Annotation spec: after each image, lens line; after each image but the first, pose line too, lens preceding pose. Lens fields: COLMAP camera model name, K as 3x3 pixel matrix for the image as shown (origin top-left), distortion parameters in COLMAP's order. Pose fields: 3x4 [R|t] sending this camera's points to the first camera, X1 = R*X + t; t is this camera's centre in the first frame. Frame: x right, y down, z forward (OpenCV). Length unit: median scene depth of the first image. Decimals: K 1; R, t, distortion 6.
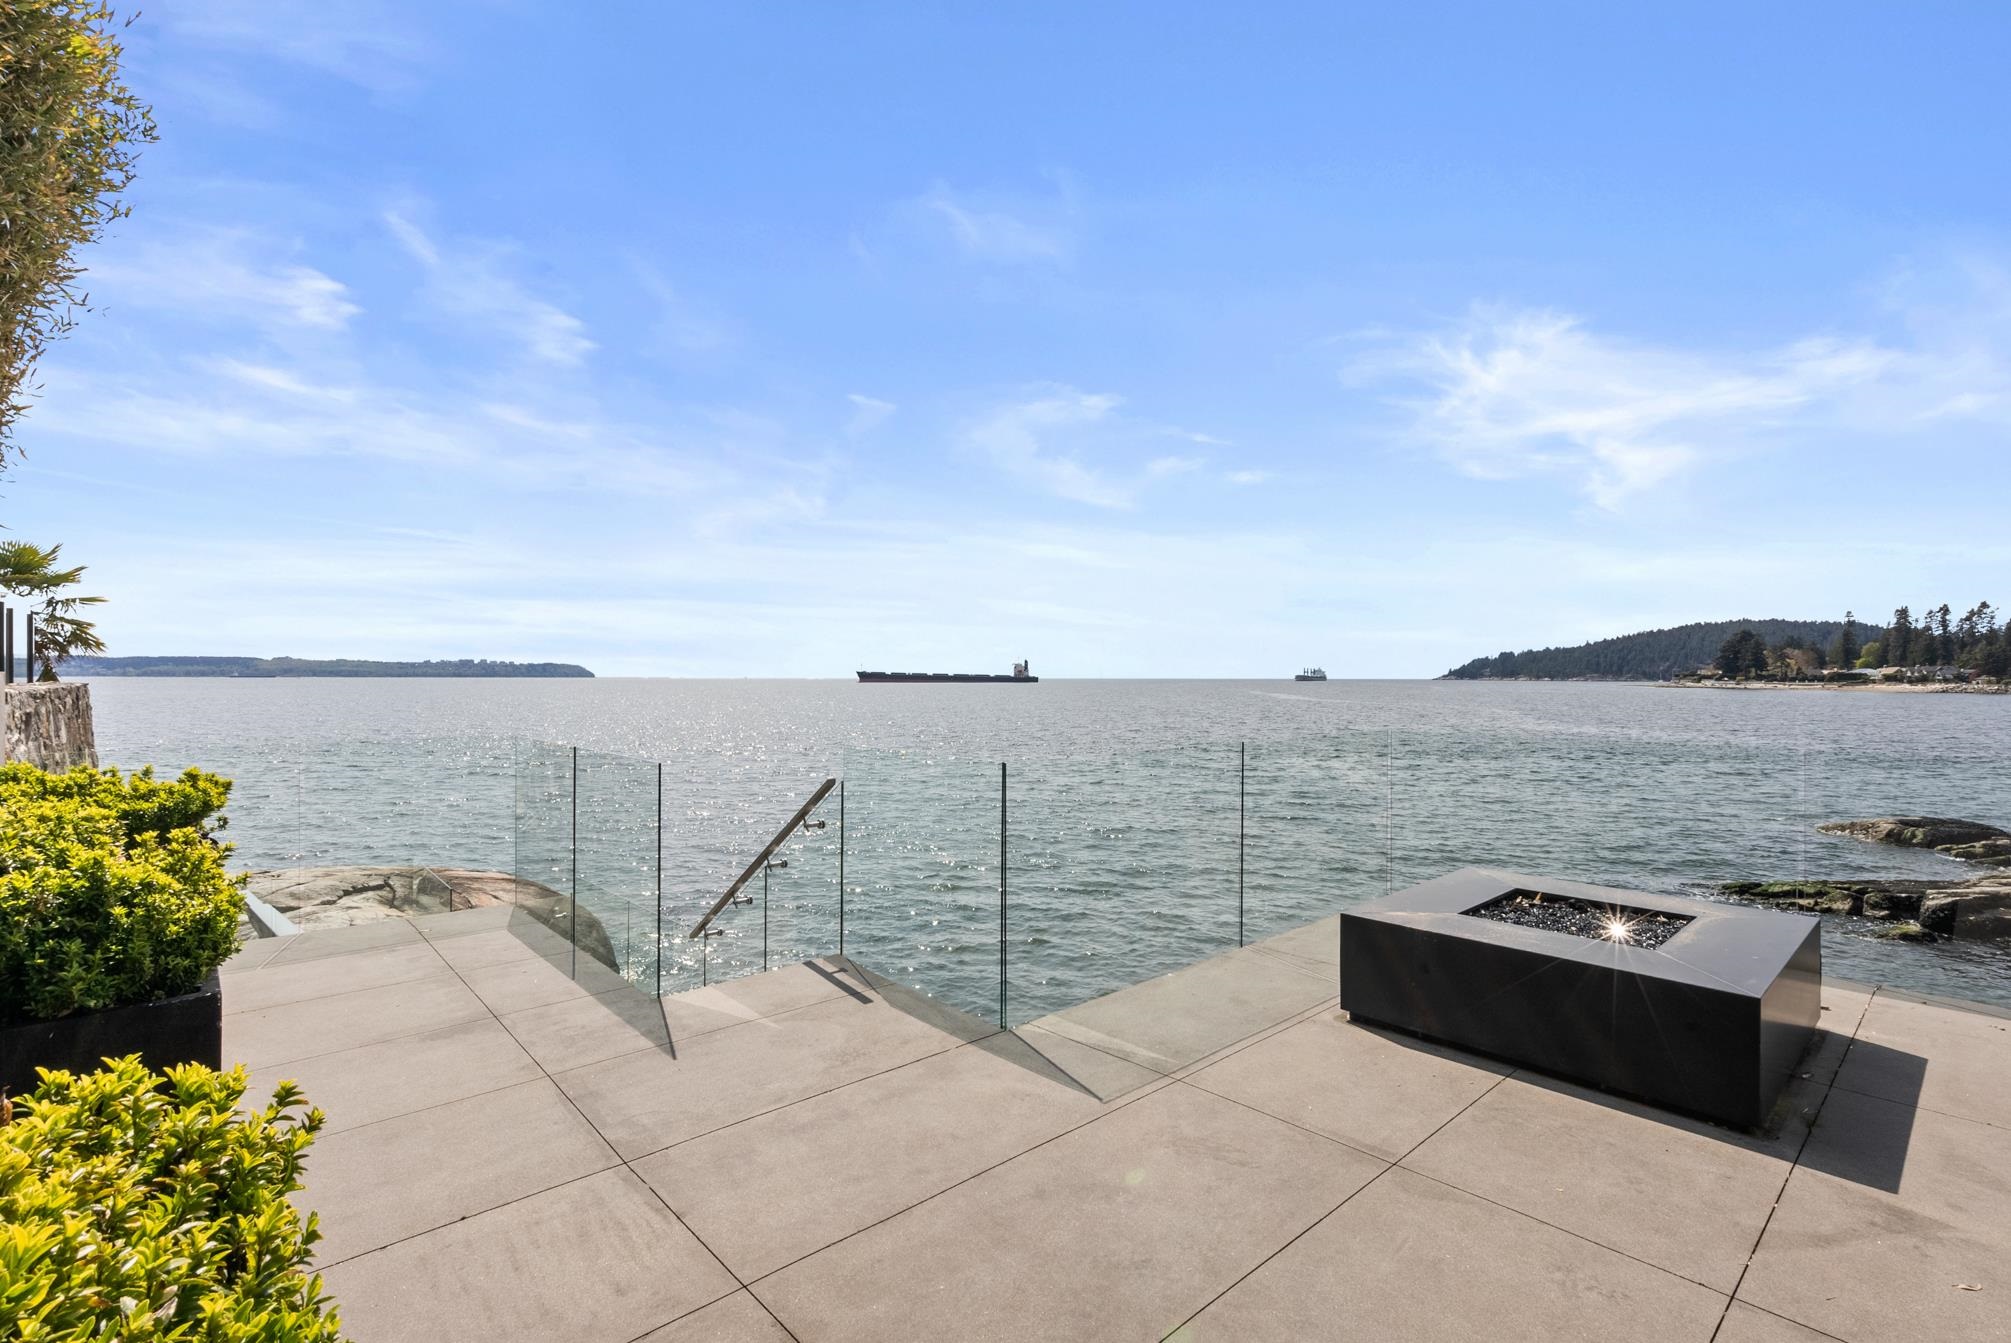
lens RADIAL K [[920.4, 0, 1001.3], [0, 920.4, 688.1], [0, 0, 1]] dist [-0.000985, 0.000883]
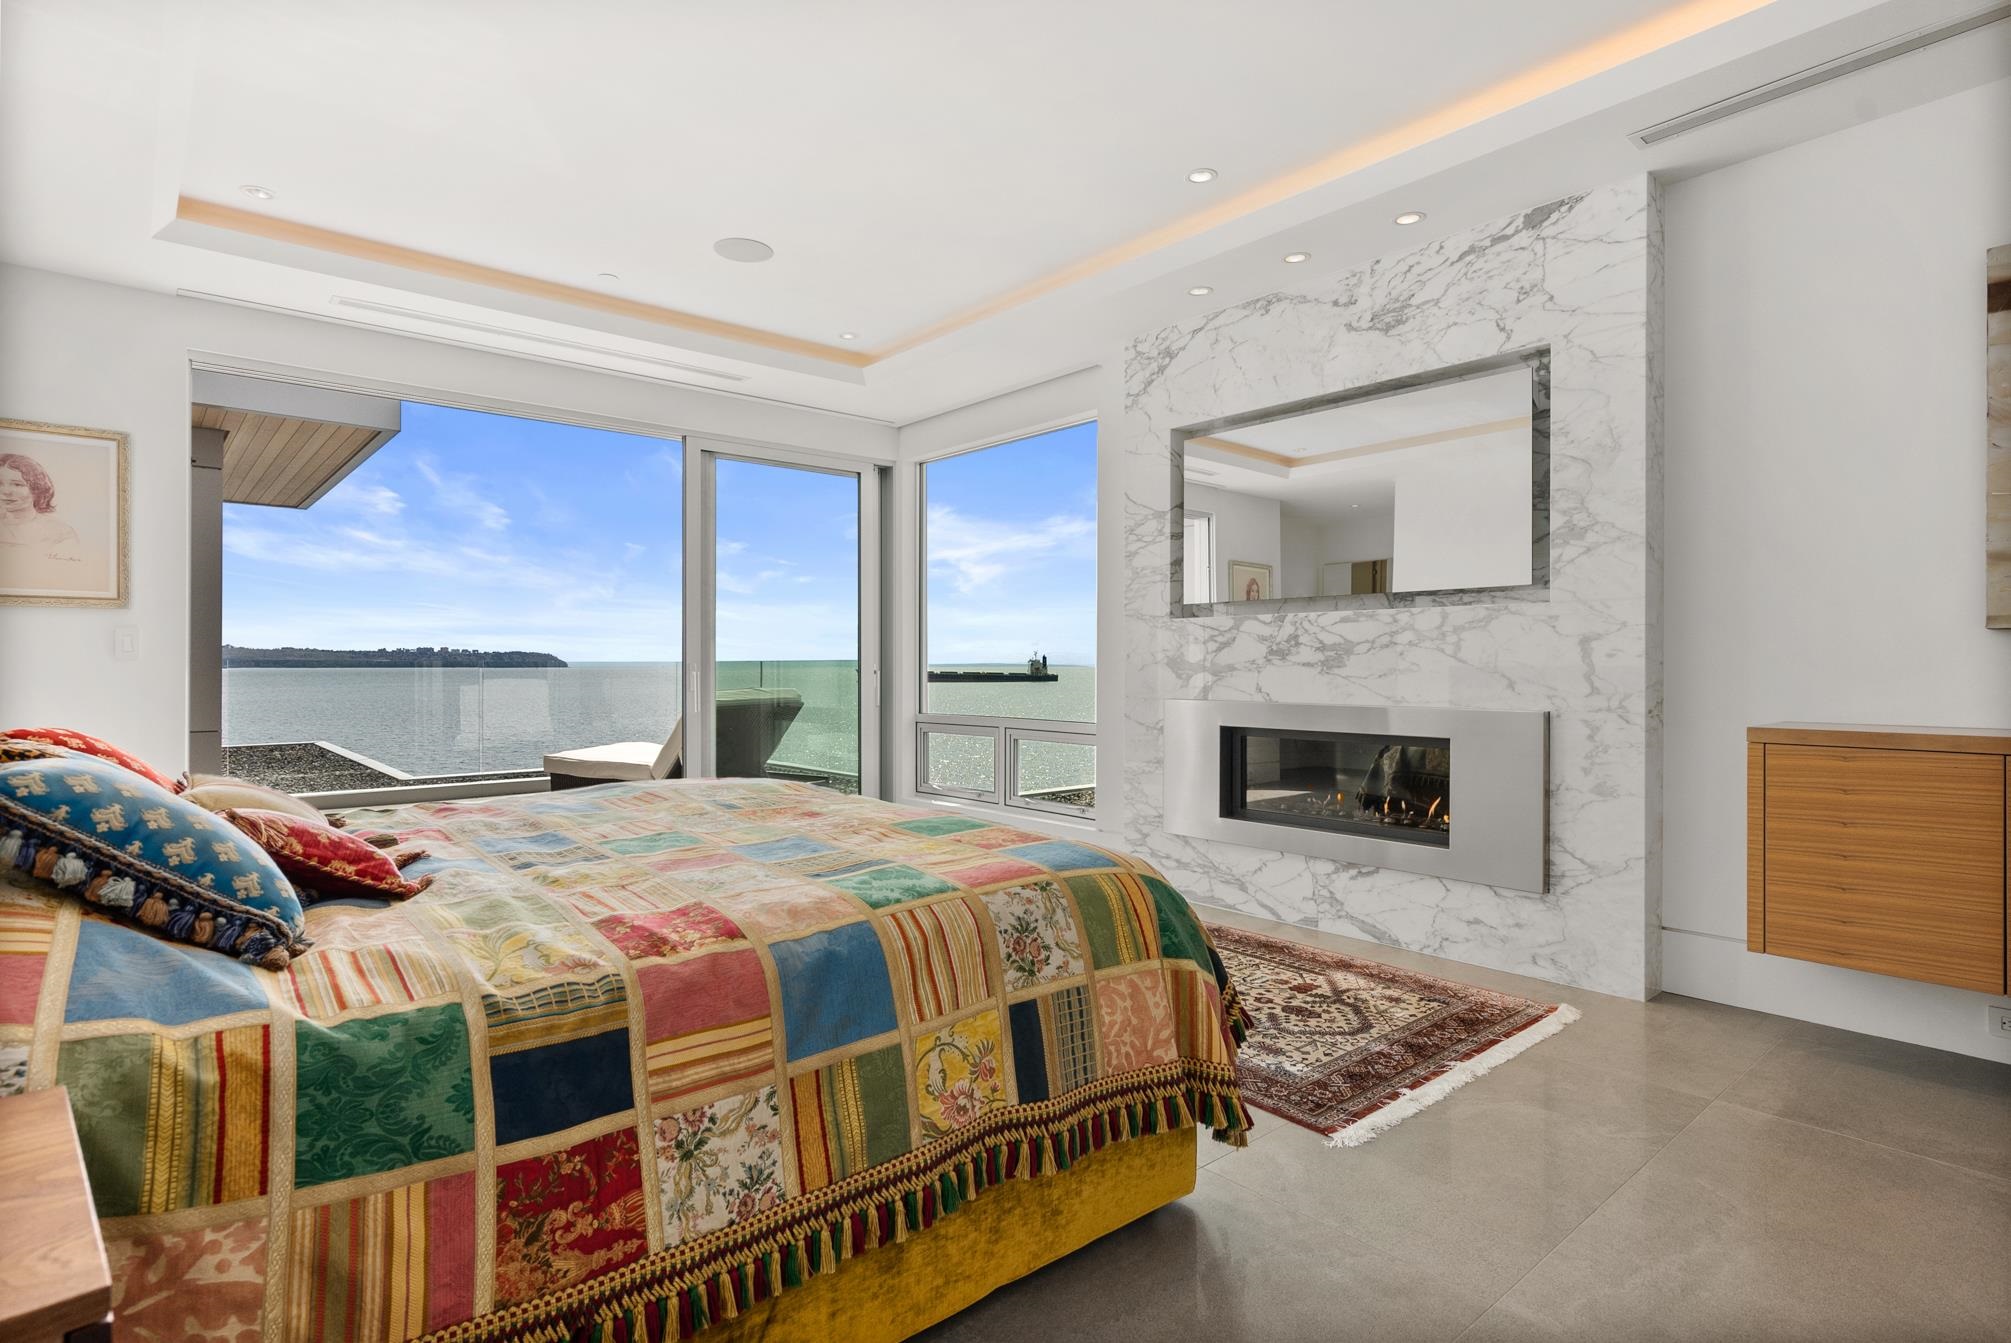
lens RADIAL K [[1039.0, 0, 1016.4], [0, 1039.0, 679.1], [0, 0, 1]] dist [-0.000511, 0.000423]
pose [[0.999956, -0.001148, -0.009267, 0.805828], [0.001150, 0.999999, 0.000187, 0.011608], [0.009267, -0.000198, 0.999957, -1.503137]]
